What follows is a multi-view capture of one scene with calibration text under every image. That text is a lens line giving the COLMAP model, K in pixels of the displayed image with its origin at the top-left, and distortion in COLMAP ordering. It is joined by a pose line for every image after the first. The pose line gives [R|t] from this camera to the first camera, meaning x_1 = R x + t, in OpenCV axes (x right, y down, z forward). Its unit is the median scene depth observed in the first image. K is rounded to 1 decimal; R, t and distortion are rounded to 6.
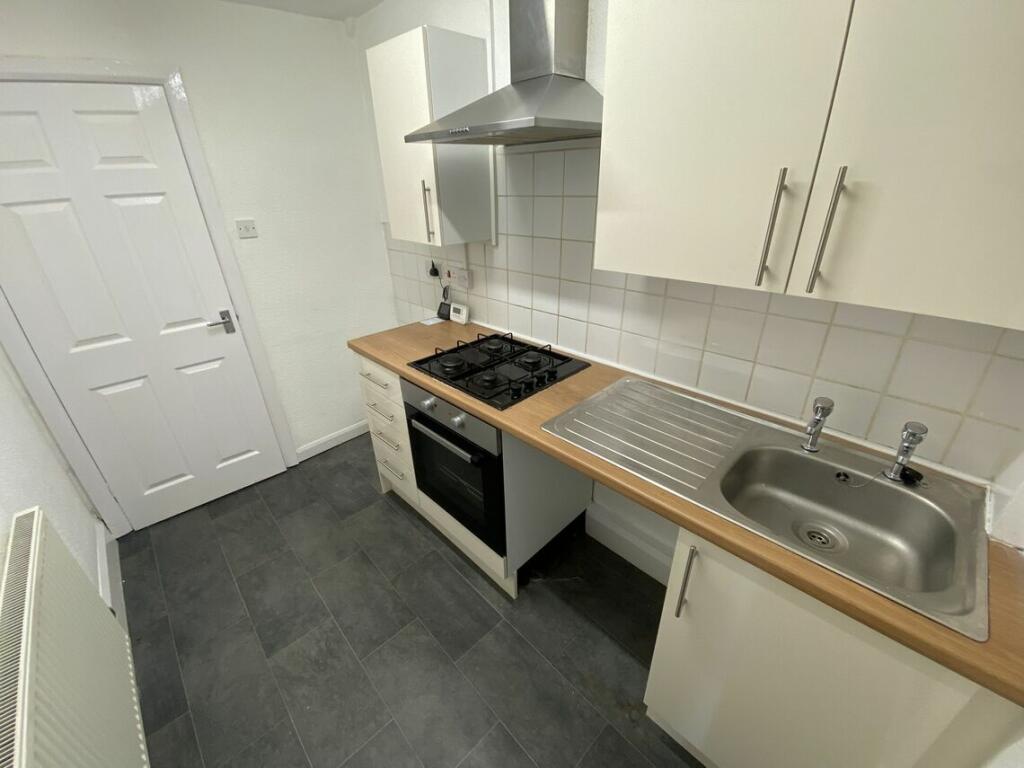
lens RADIAL K [[416.3, 0, 508.3], [0, 416.3, 384.3], [0, 0, 1]] dist [0.018820, -0.019075]
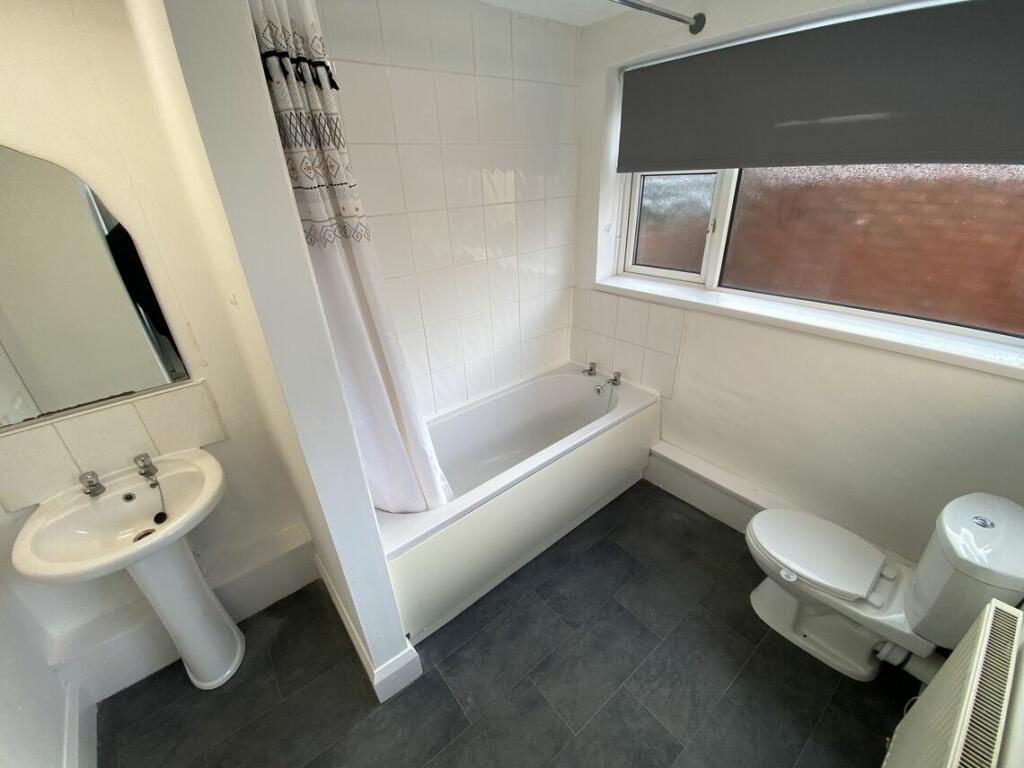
lens RADIAL K [[416.3, 0, 508.3], [0, 416.3, 384.3], [0, 0, 1]] dist [0.018820, -0.019075]
pose [[0.090230, -0.429642, 0.898480, -0.983742], [0.475529, 0.811264, 0.340181, -0.383677], [-0.875060, 0.396559, 0.277507, 0.727955]]
